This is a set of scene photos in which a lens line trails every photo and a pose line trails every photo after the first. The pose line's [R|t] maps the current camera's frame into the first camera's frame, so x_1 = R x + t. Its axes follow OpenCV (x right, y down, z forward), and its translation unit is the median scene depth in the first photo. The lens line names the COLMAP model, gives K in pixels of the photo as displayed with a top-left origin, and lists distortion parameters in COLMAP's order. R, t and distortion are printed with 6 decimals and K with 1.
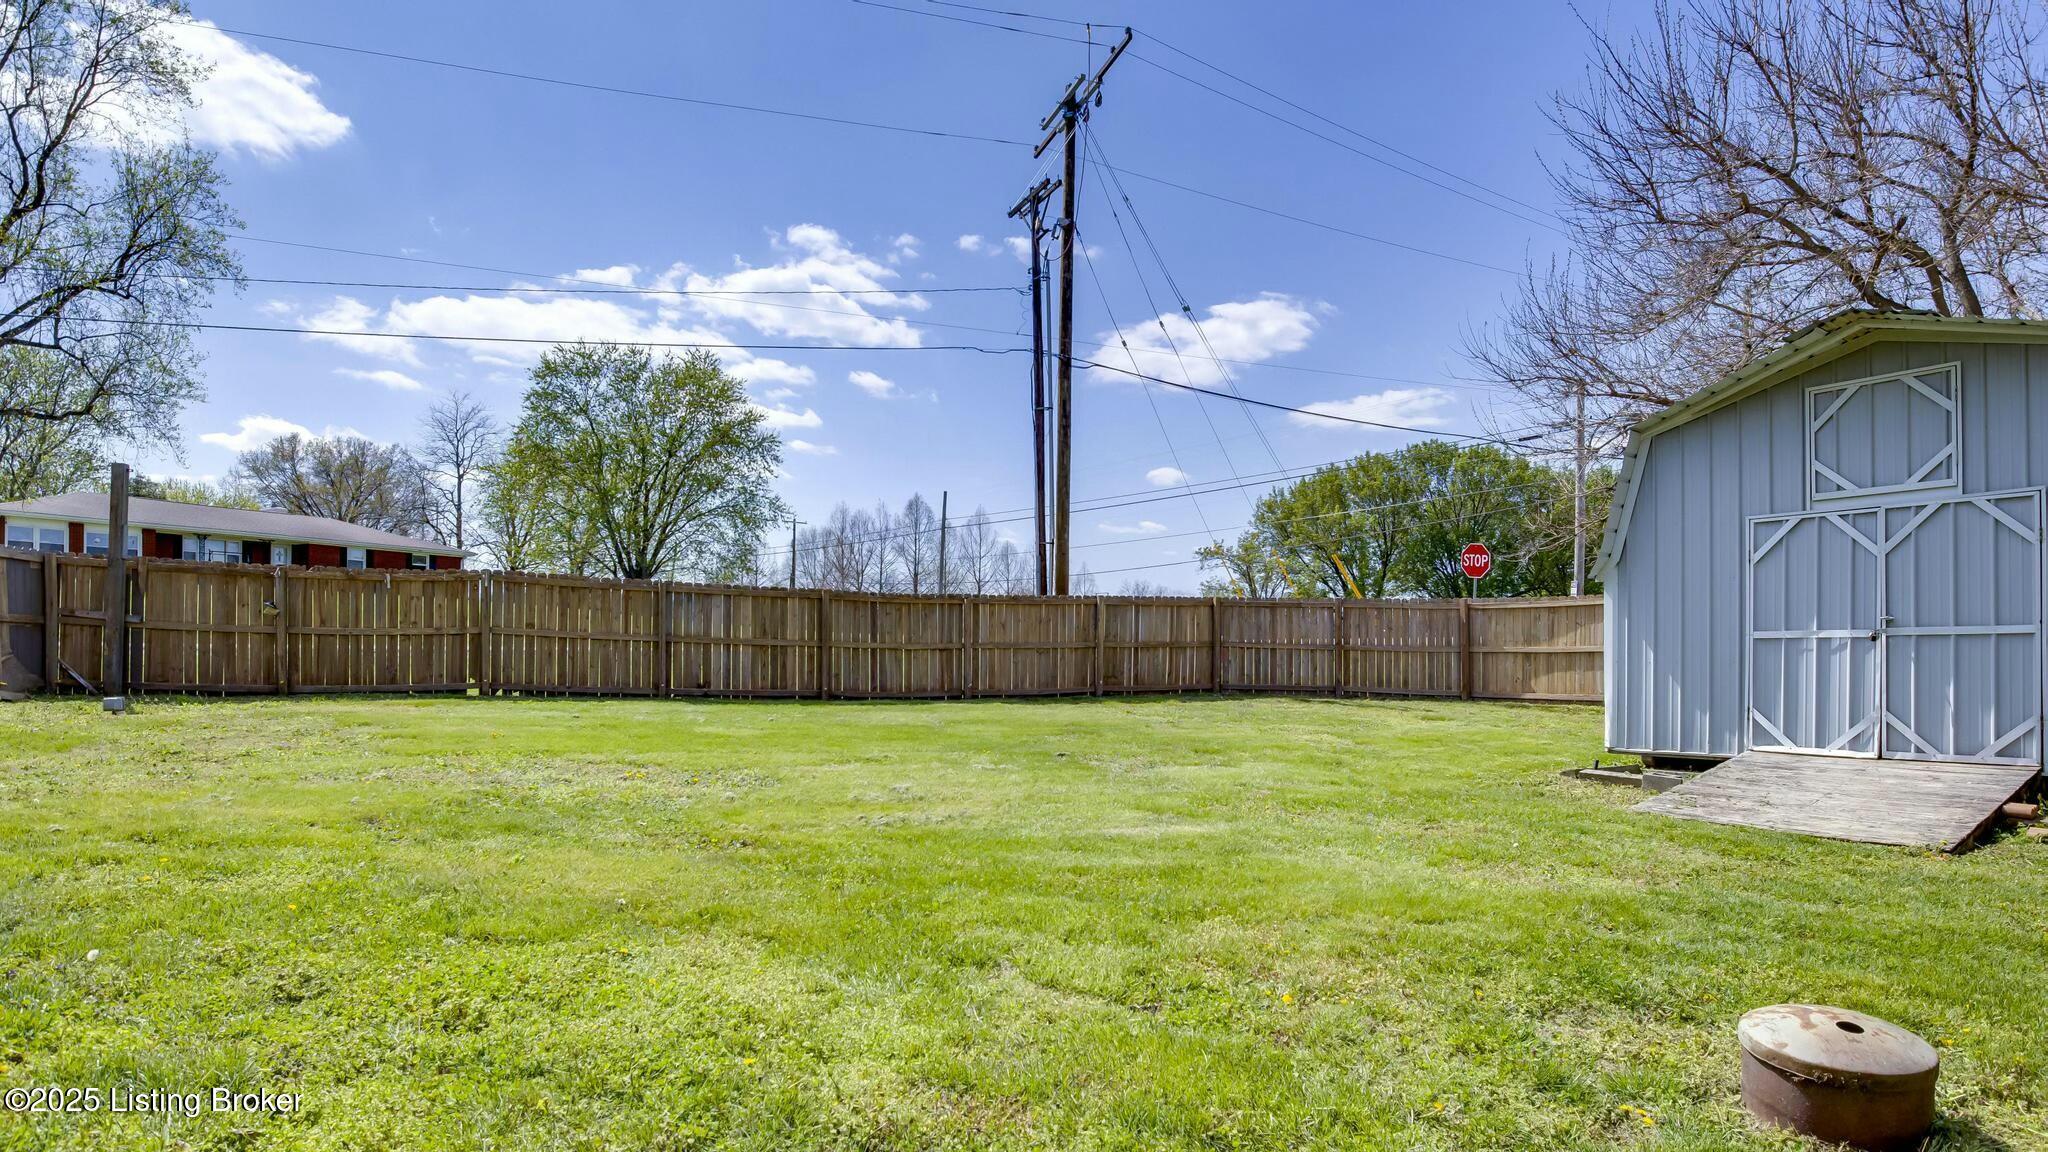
lens RADIAL K [[1048.3, 0, 977.1], [0, 1048.3, 644.1], [0, 0, 1]] dist [-0.030477, 0.004773]
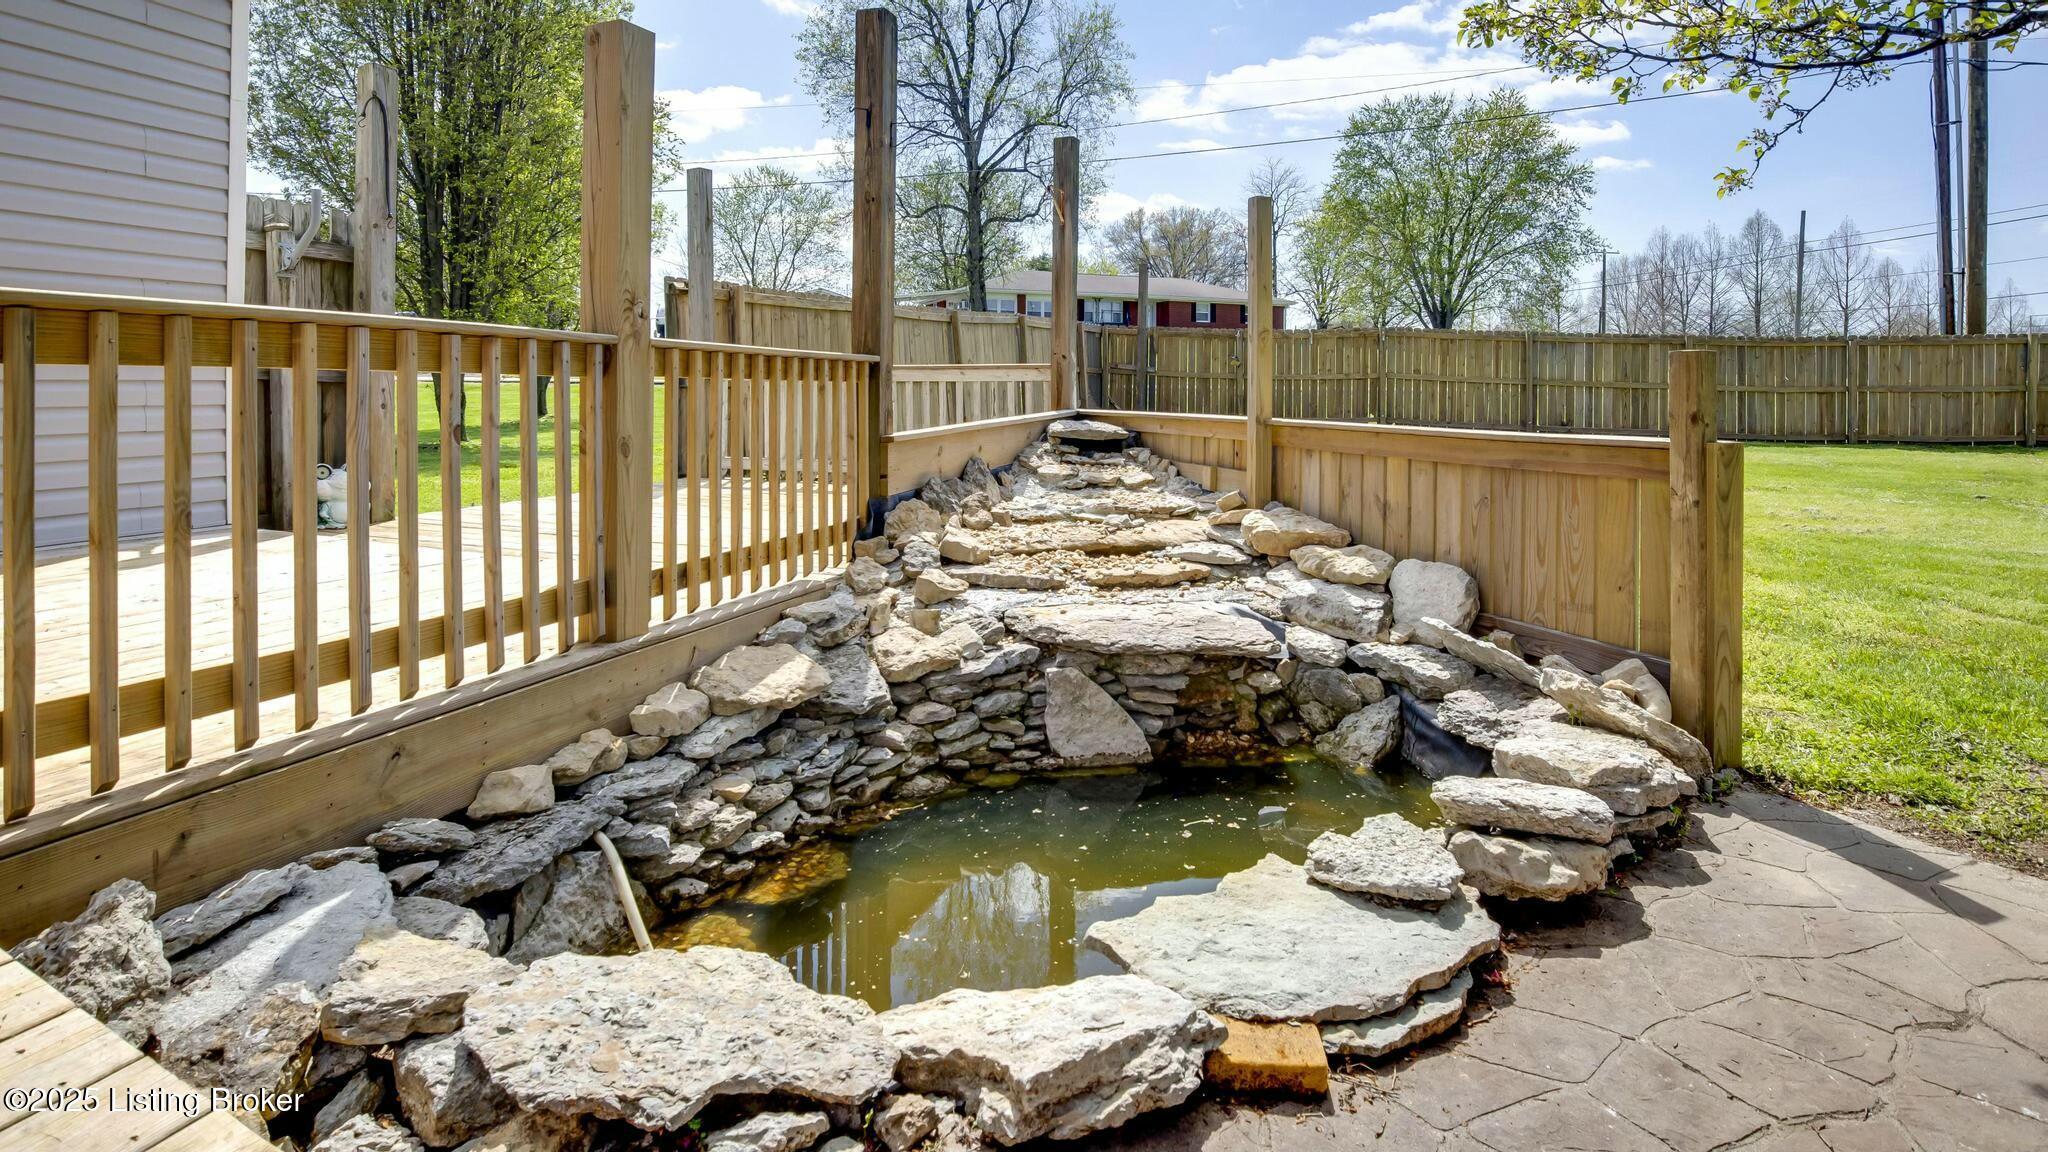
lens RADIAL K [[1048.3, 0, 1061.9], [0, 1048.3, 375.1], [0, 0, 1]] dist [-0.030477, 0.004773]
pose [[0.798885, -0.003924, -0.601470, -0.008354], [-0.000169, 0.999977, -0.006748, -0.002001], [0.601483, 0.005493, 0.798867, -0.086700]]
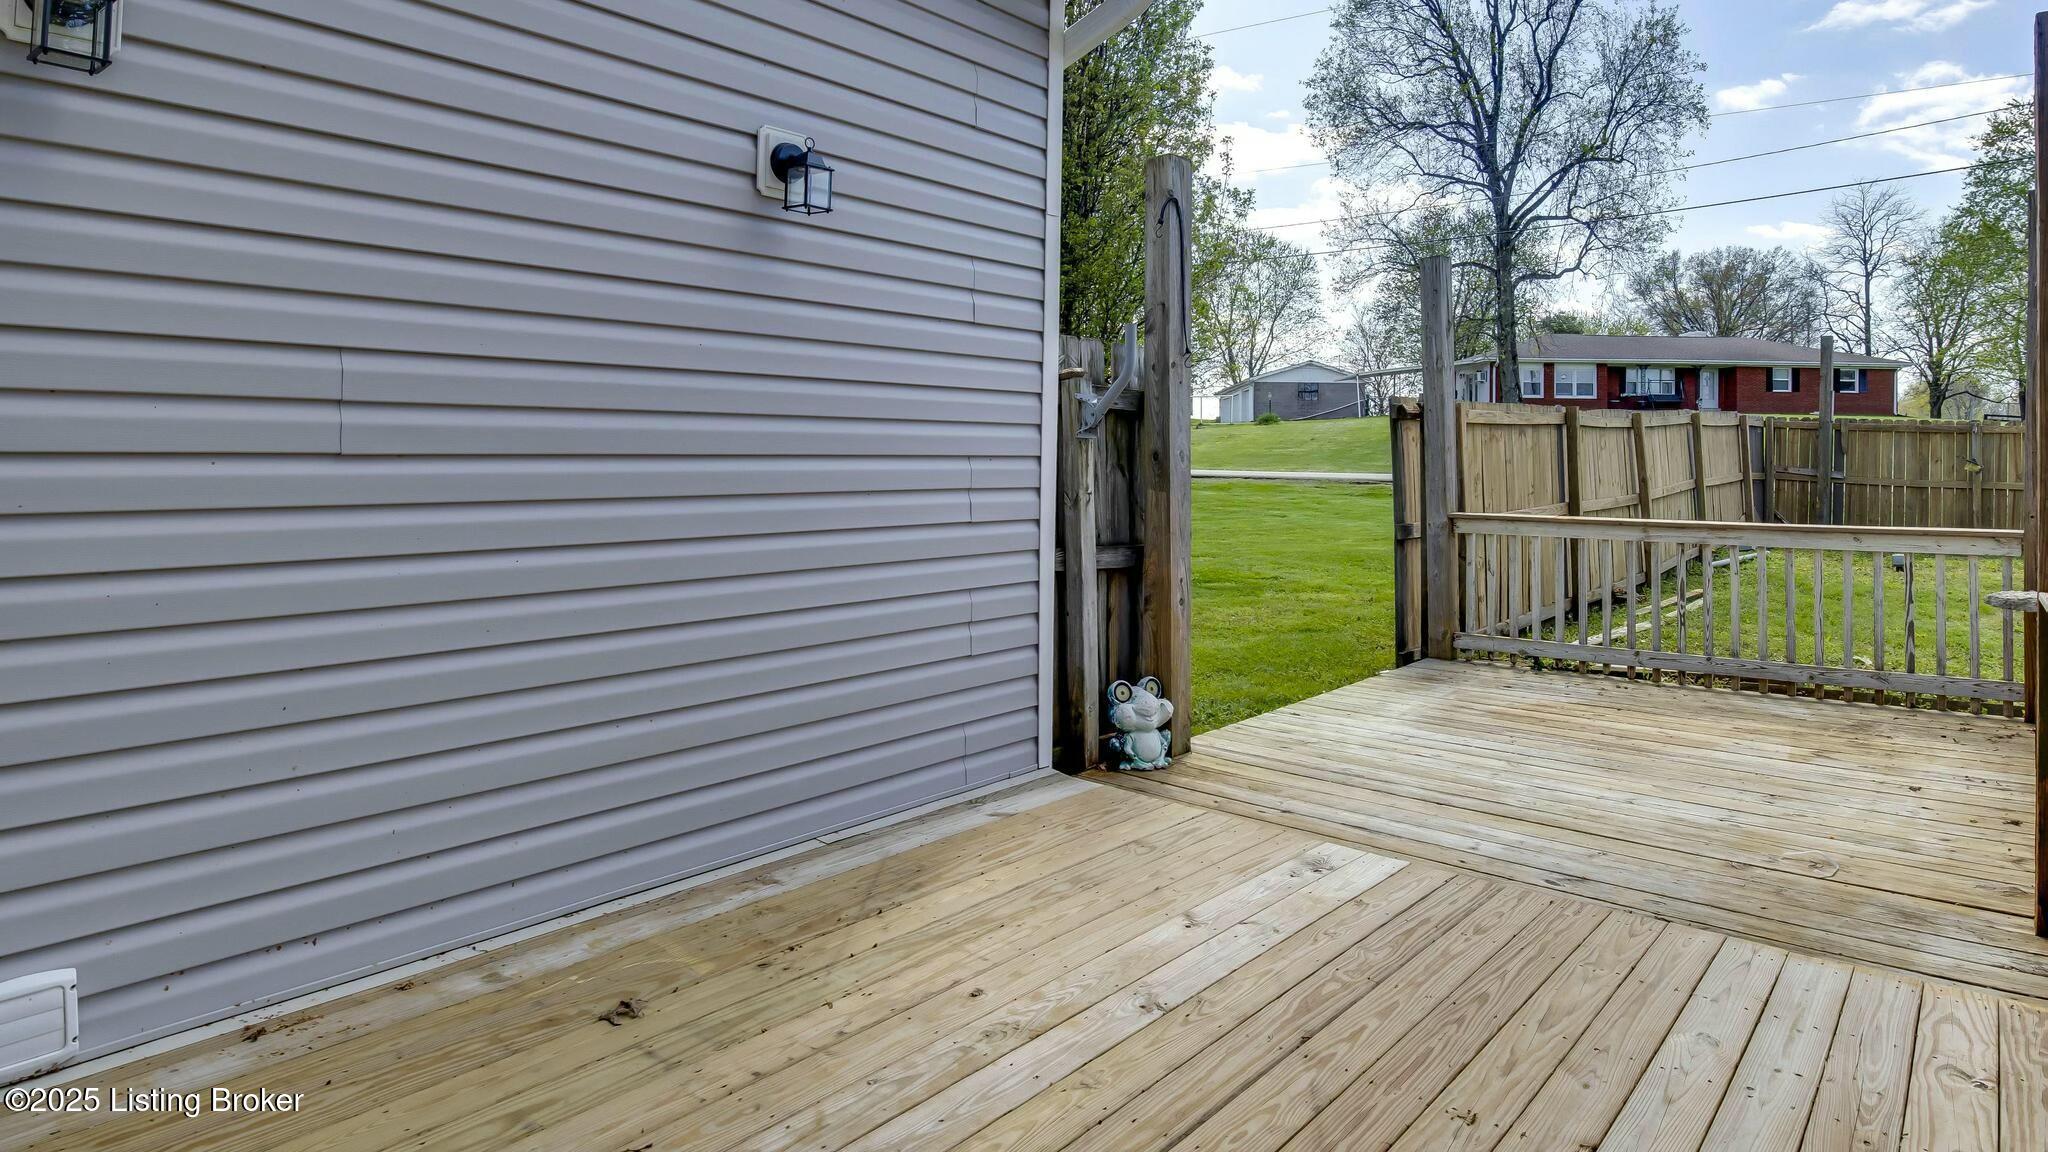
lens RADIAL K [[1143.8, 0, 1112.5], [0, 1143.8, 431.1], [0, 0, 1]] dist [-0.038706, 0.000652]
pose [[0.547866, -0.013574, -0.836456, -0.071661], [-0.004020, 0.999814, -0.018858, -0.014077], [0.836556, 0.013695, 0.547710, -0.100640]]
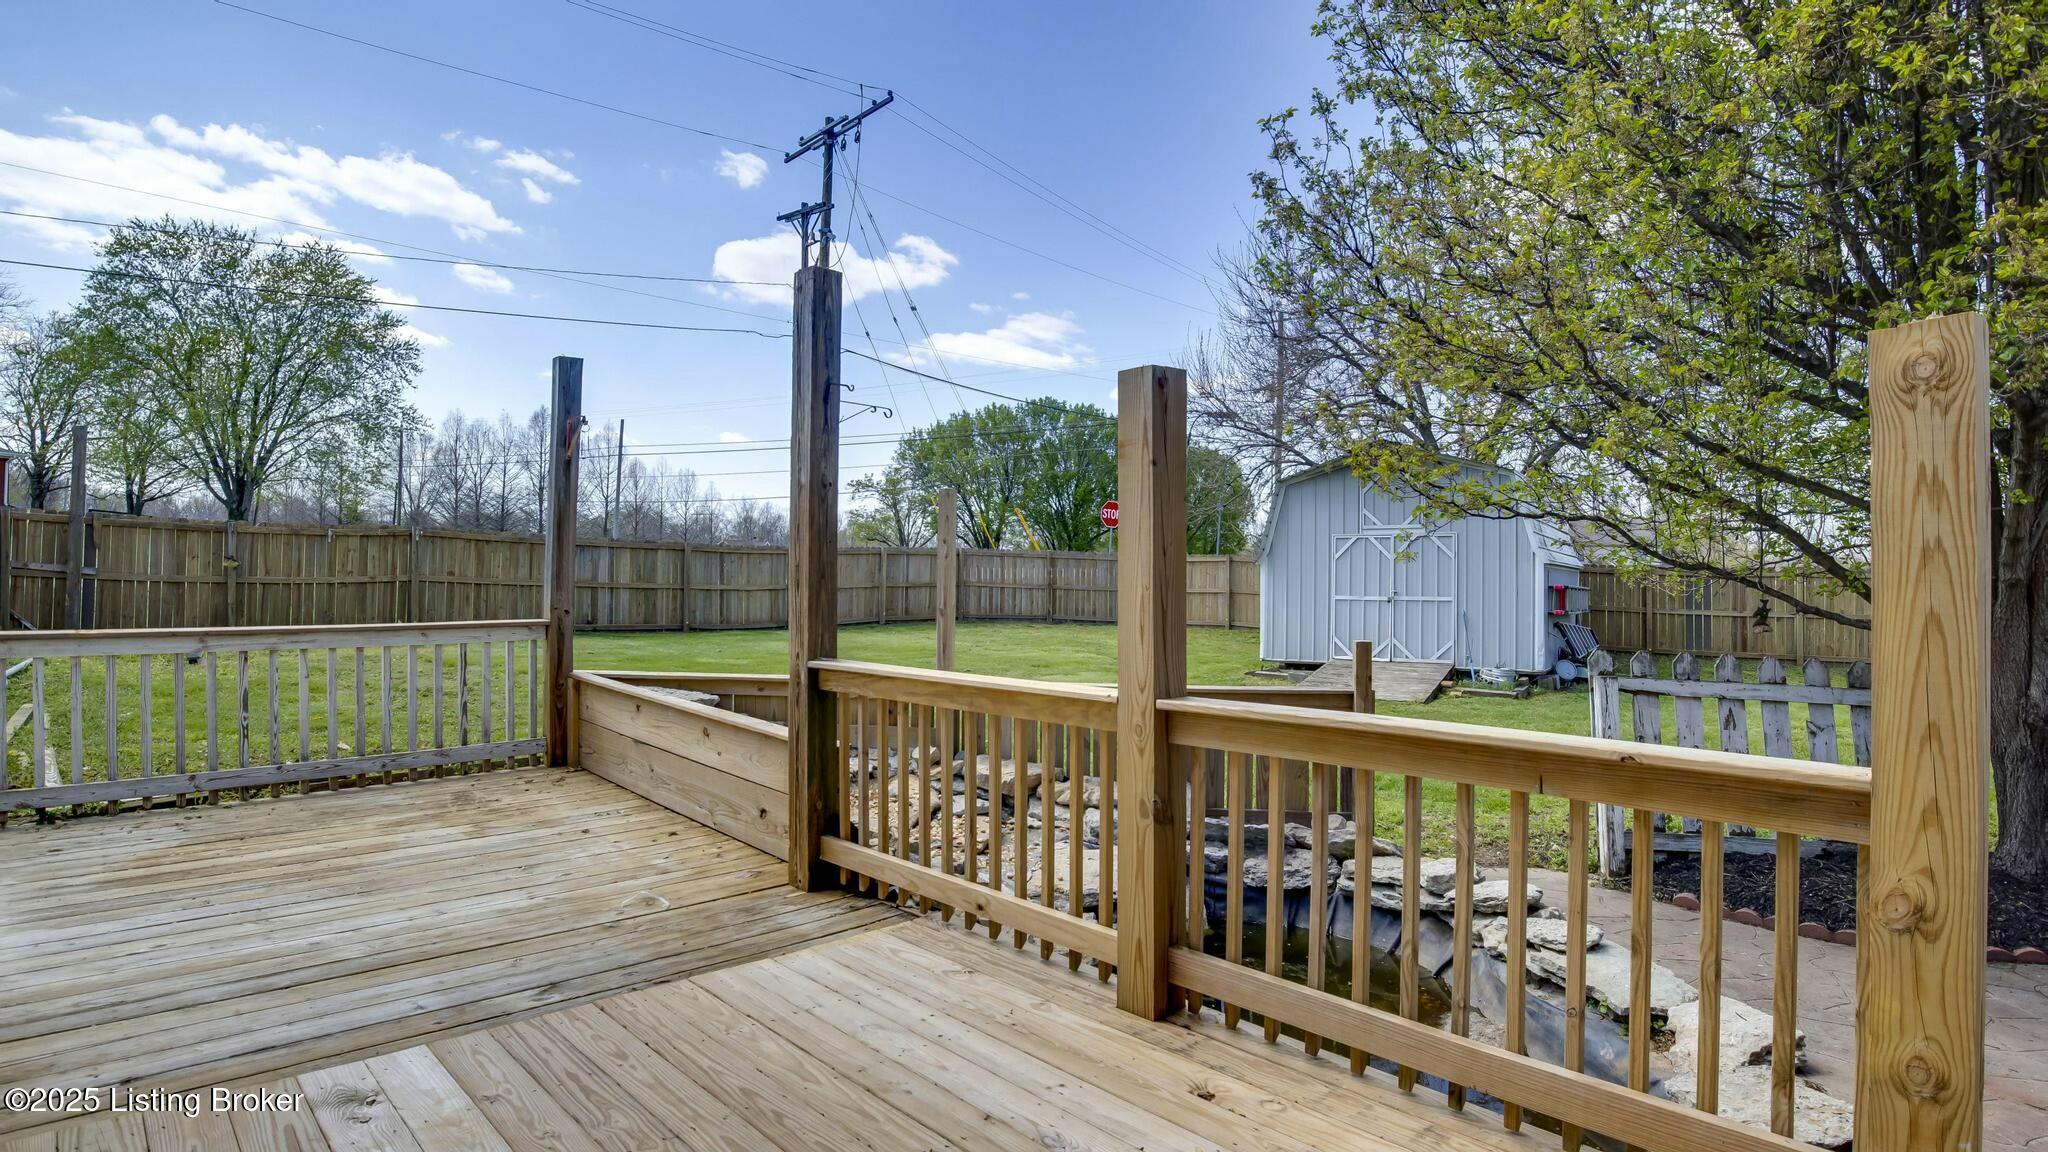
lens RADIAL K [[1048.3, 0, 965.7], [0, 1048.3, 556.8], [0, 0, 1]] dist [-0.030477, 0.004773]
pose [[0.929852, 0.009799, 0.367803, -0.118977], [-0.009998, 0.999949, -0.001364, -0.015092], [-0.367797, -0.002409, 0.929903, -0.108836]]
